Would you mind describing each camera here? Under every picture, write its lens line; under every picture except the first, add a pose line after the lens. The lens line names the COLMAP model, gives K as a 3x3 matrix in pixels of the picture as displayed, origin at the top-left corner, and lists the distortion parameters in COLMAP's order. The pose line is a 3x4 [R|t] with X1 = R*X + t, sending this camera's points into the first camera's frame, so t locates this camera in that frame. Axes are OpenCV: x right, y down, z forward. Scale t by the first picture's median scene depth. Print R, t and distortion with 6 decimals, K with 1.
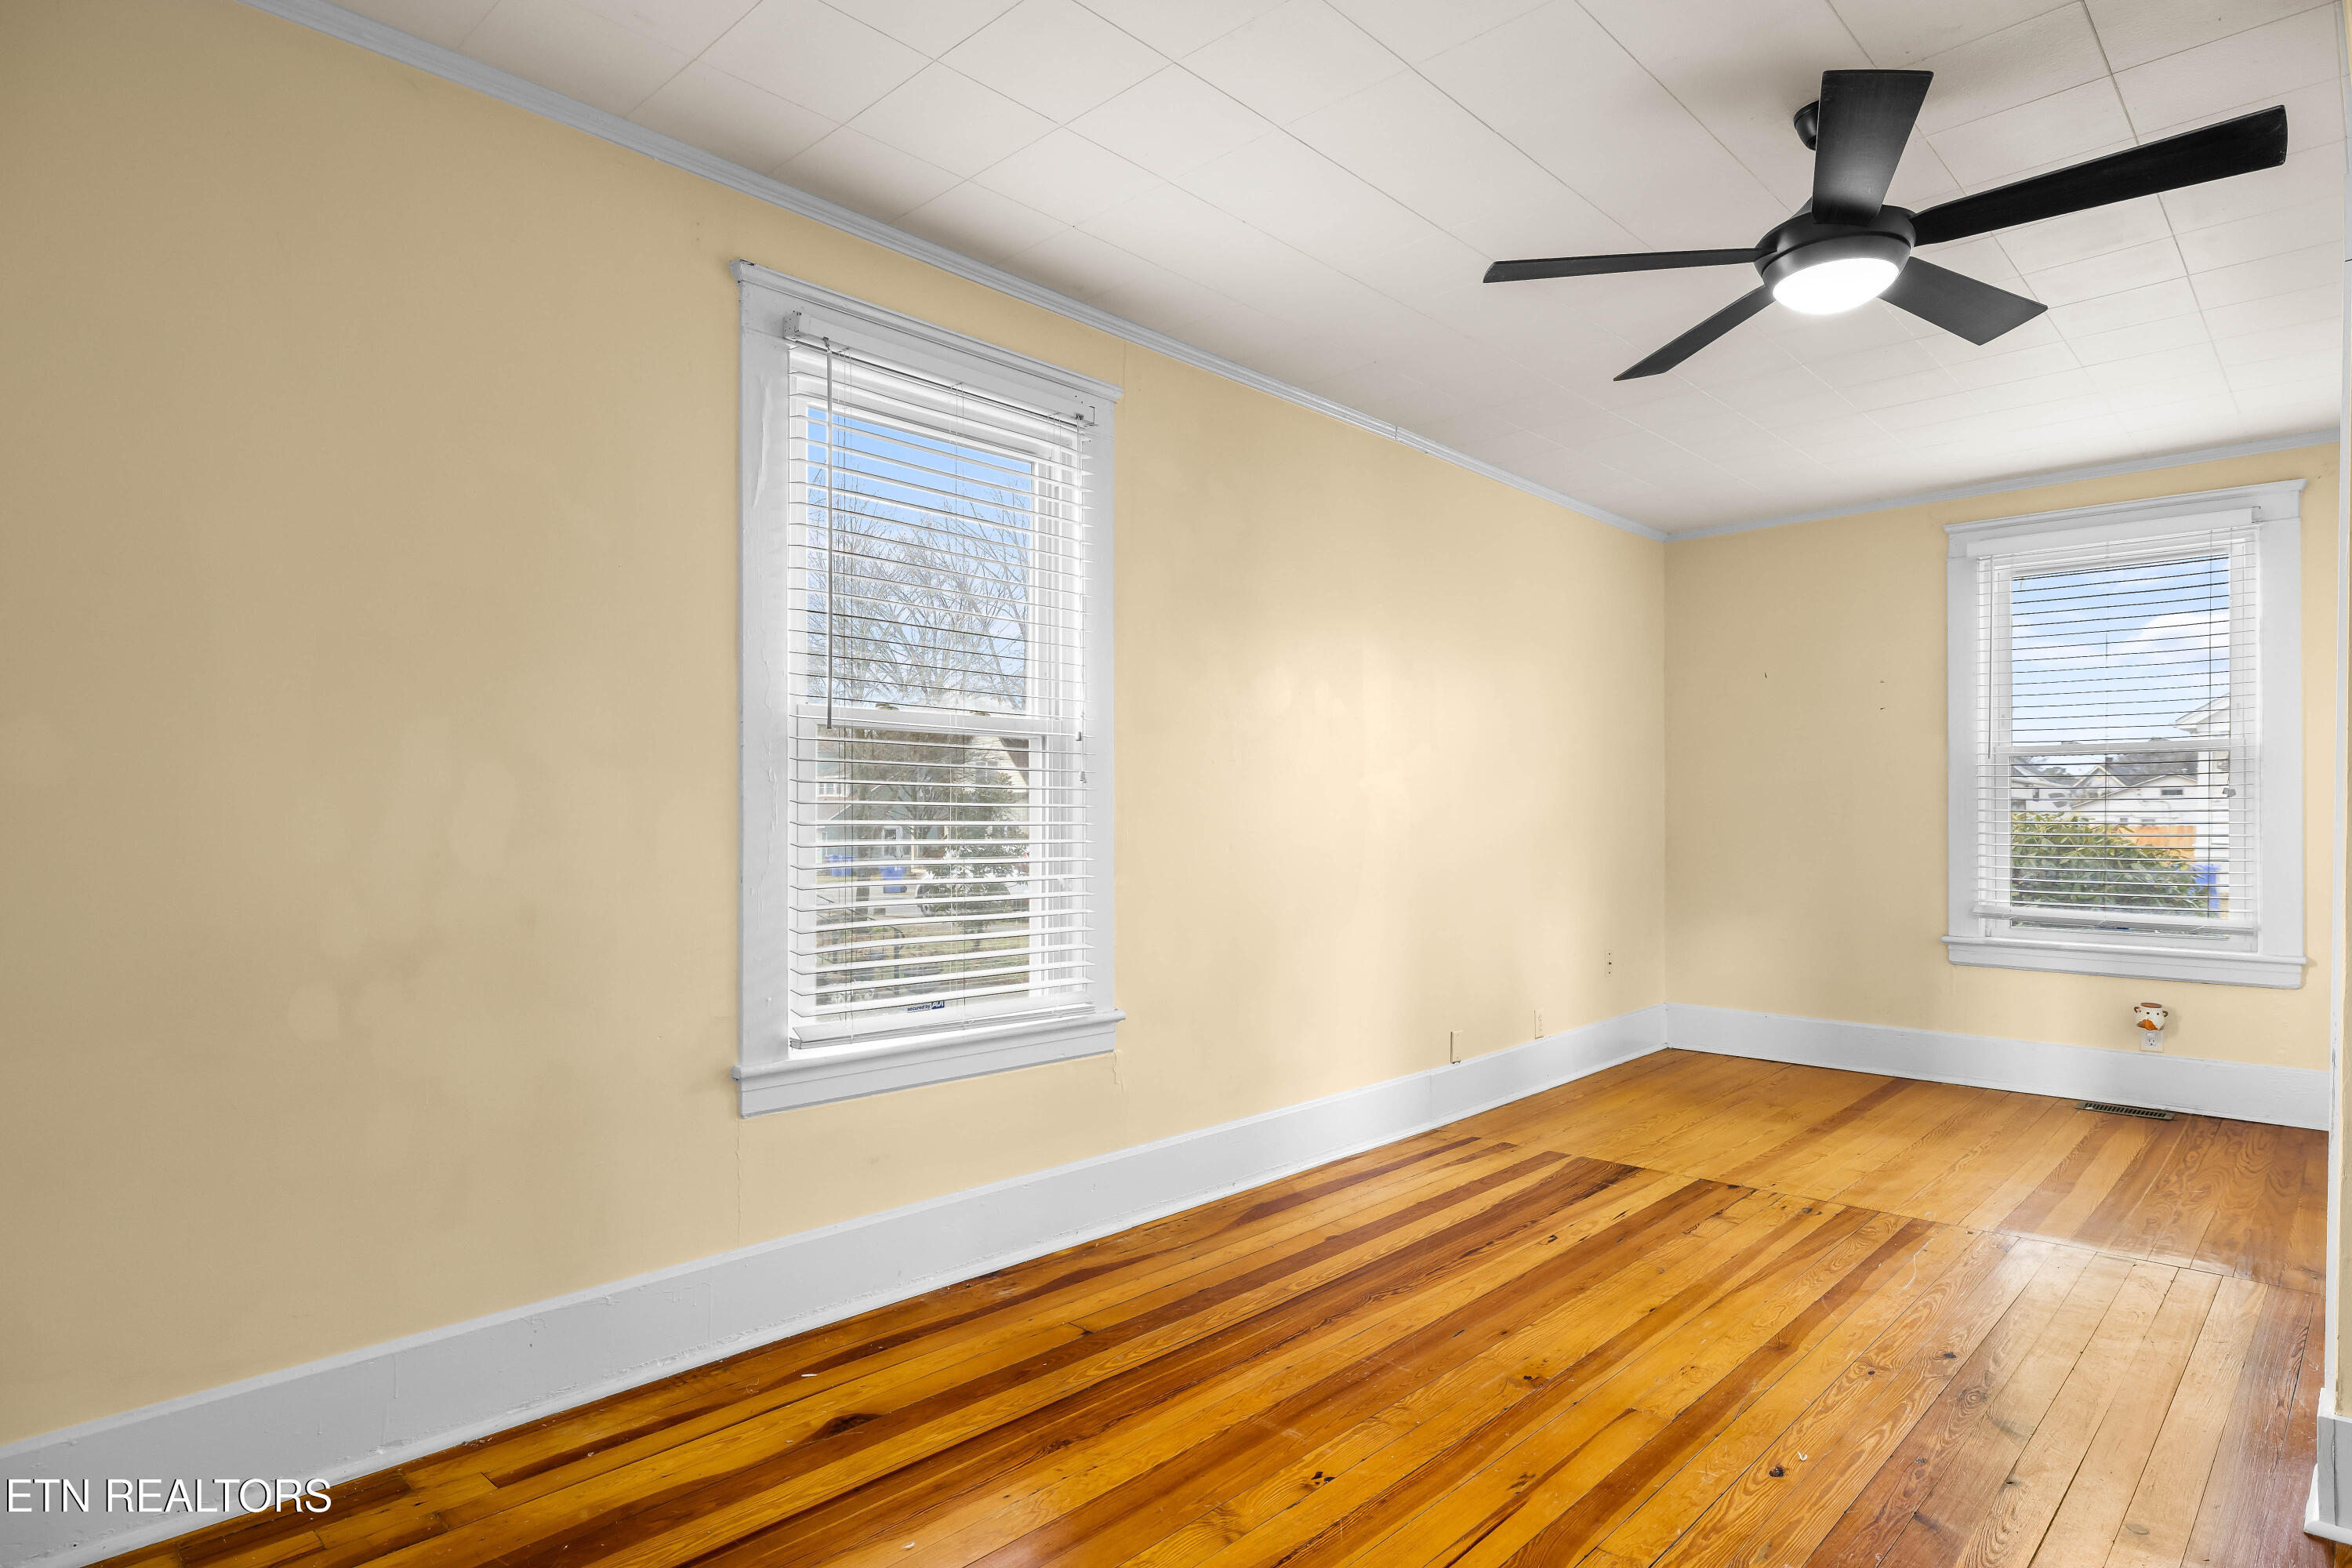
lens RADIAL K [[1293.3, 0, 1169.3], [0, 1293.3, 817.8], [0, 0, 1]] dist [0.001952, -0.000811]
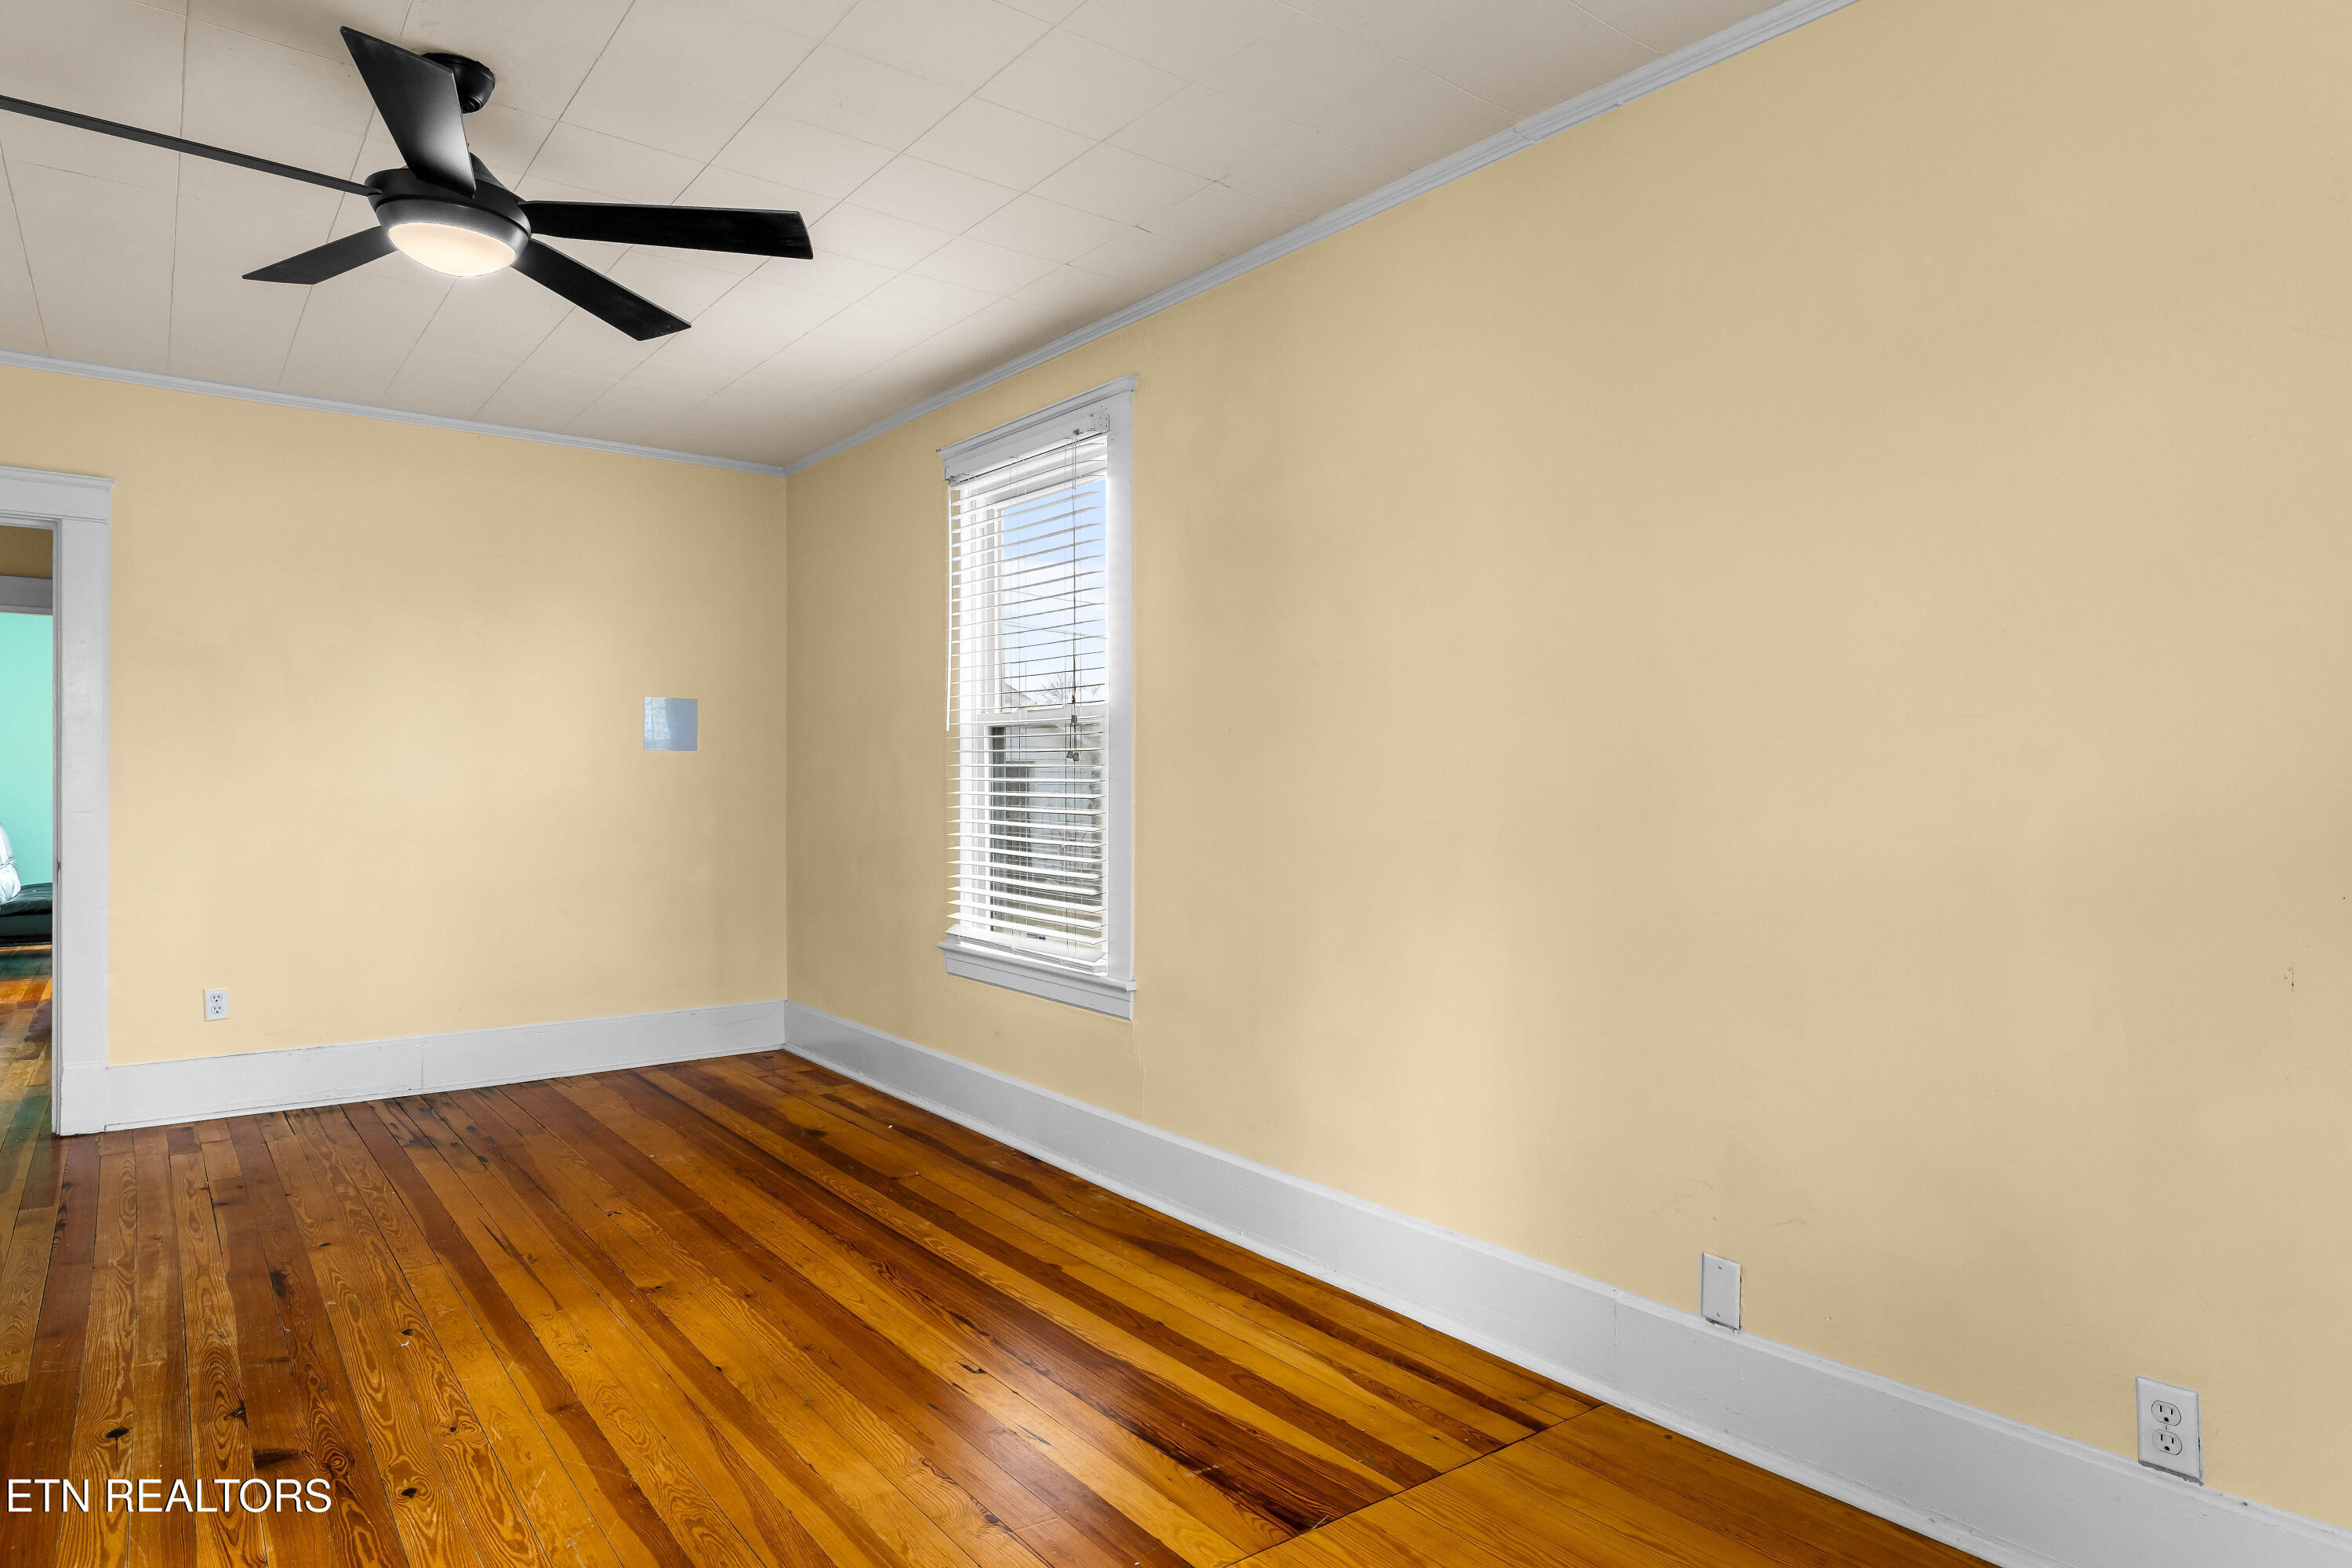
lens RADIAL K [[1358.9, 0, 1165.9], [0, 1358.9, 786.1], [0, 0, 1]] dist [-0.000848, 0.001980]
pose [[-0.164315, 0.002162, -0.986406, 1.184181], [-0.008800, 0.999955, 0.003657, -0.011359], [0.986369, 0.009281, -0.164288, 1.404137]]
